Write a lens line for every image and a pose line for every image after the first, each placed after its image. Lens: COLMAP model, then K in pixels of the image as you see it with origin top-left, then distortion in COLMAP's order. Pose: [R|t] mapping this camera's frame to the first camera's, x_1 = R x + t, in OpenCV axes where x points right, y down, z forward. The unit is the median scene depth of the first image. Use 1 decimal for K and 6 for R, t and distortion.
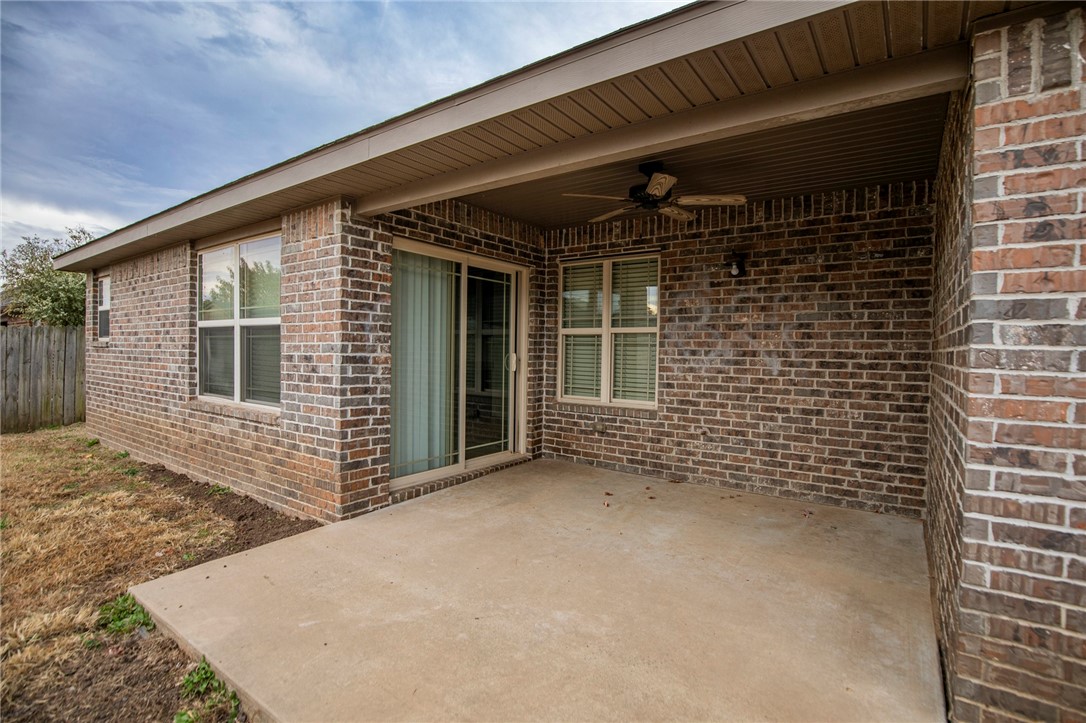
lens RADIAL K [[504.4, 0, 543.2], [0, 504.4, 354.0], [0, 0, 1]] dist [-0.033179, 0.005453]
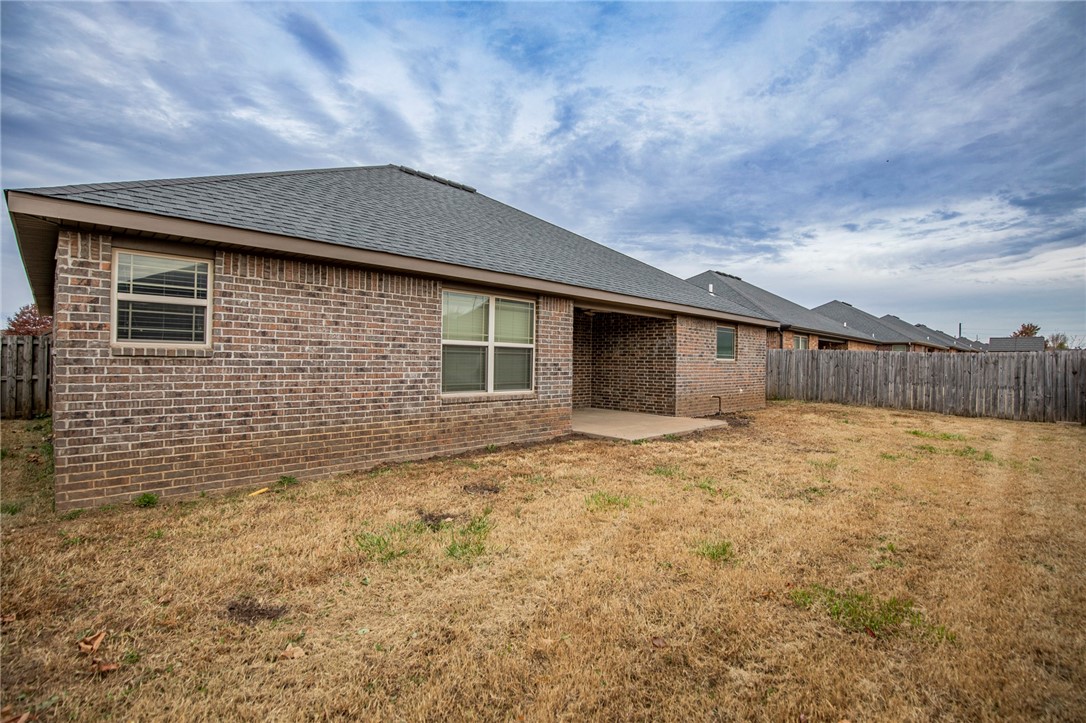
lens RADIAL K [[504.4, 0, 543.5], [0, 504.4, 363.5], [0, 0, 1]] dist [-0.033179, 0.005453]
pose [[0.187478, -0.001415, 0.982268, -2.729915], [0.013009, 0.999915, -0.001042, 0.006000], [-0.982183, 0.012974, 0.187481, 0.640548]]
